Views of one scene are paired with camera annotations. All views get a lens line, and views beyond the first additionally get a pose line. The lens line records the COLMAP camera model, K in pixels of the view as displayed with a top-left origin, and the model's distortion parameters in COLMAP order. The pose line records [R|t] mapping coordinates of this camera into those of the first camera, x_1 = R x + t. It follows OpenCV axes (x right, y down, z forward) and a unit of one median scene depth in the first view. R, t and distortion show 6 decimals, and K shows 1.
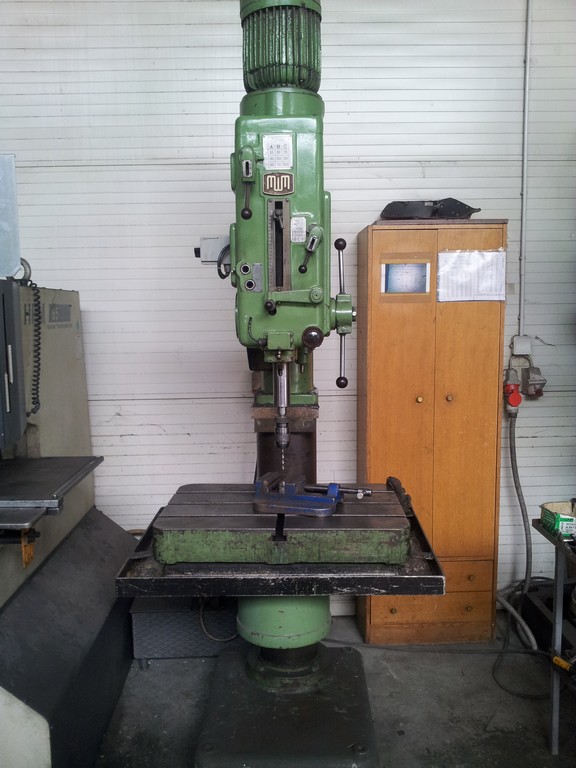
lens RADIAL K [[687.4, 0, 289.5], [0, 687.4, 383.6], [0, 0, 1]] dist [-0.001283, -0.018989]
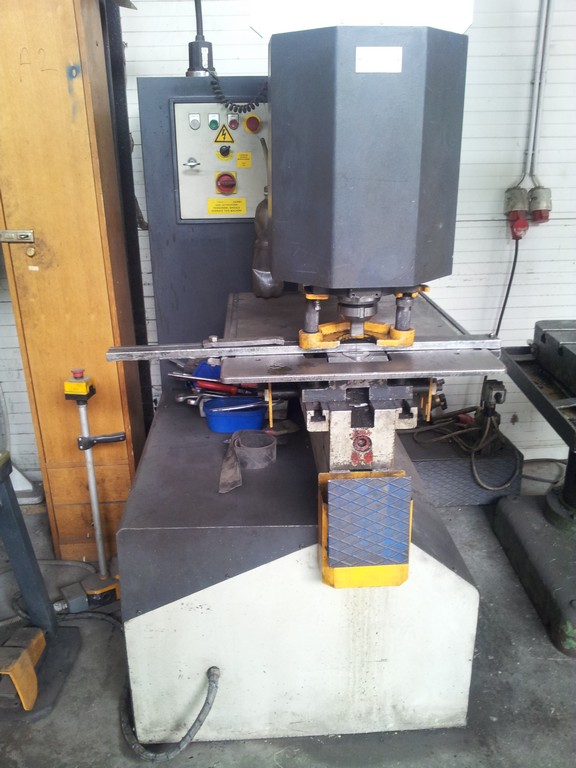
lens RADIAL K [[687.4, 0, 286.5], [0, 687.4, 387.5], [0, 0, 1]] dist [-0.001283, -0.018989]
pose [[0.999595, -0.013362, 0.025124, -0.397867], [0.007062, 0.971764, 0.235850, 0.021169], [-0.027566, -0.235577, 0.971465, 0.141645]]
